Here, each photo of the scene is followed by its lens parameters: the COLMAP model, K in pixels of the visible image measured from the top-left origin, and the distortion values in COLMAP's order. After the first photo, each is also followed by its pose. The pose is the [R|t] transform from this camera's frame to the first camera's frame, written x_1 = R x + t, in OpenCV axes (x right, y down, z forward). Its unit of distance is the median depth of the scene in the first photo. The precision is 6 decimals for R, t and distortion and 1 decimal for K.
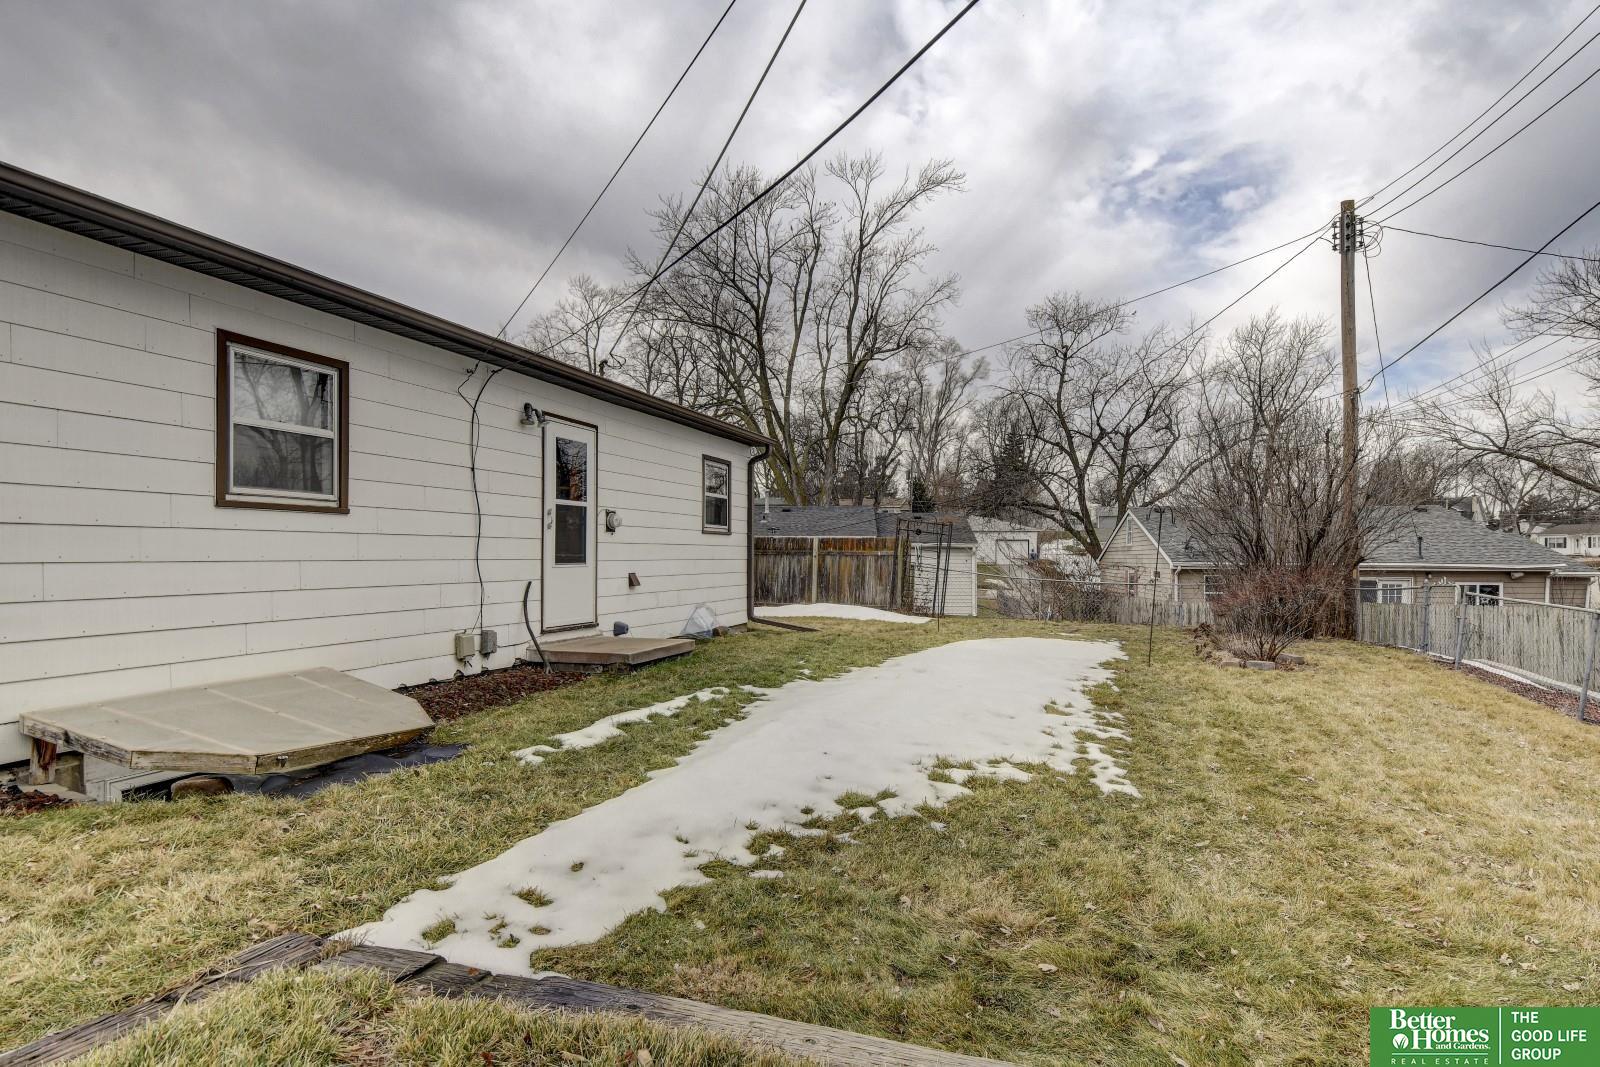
lens RADIAL K [[831.0, 0, 846.7], [0, 831.0, 553.0], [0, 0, 1]] dist [0.002740, -0.003633]
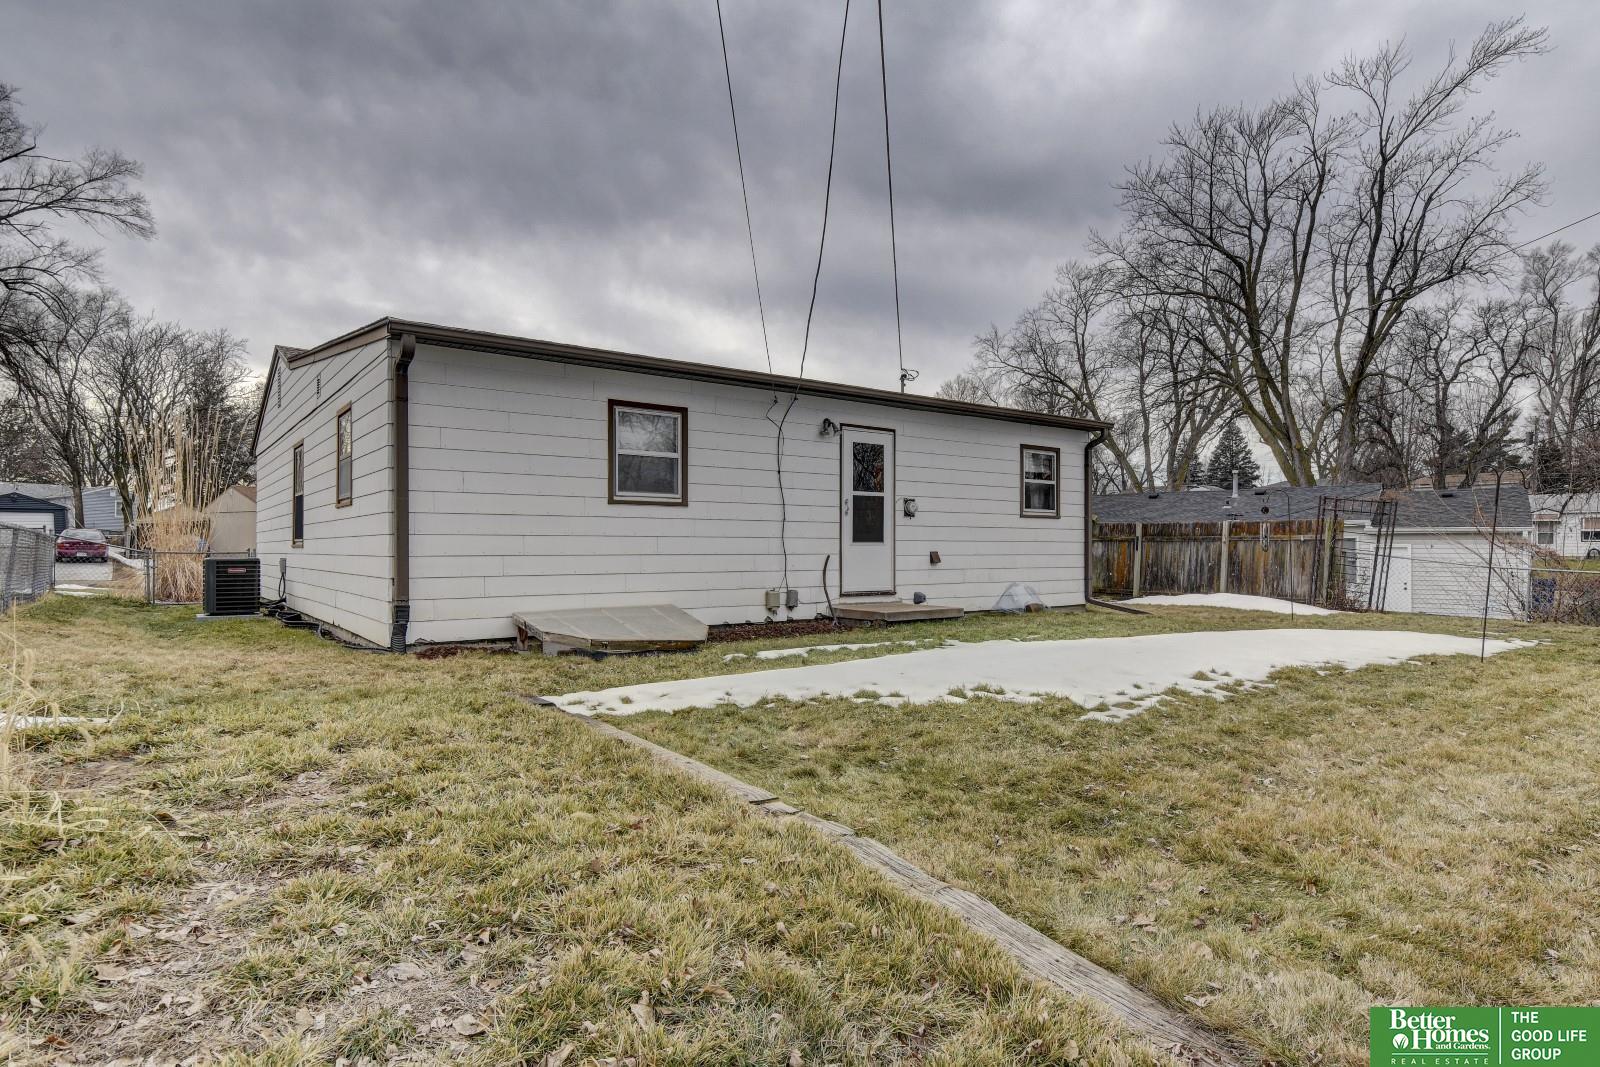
lens RADIAL K [[890.2, 0, 798.8], [0, 890.2, 524.0], [0, 0, 1]] dist [0.038518, -0.023354]
pose [[0.798850, -0.021430, -0.601148, 0.275884], [0.003910, 0.999529, -0.030435, 0.018271], [0.601517, 0.021962, 0.798558, -0.093760]]
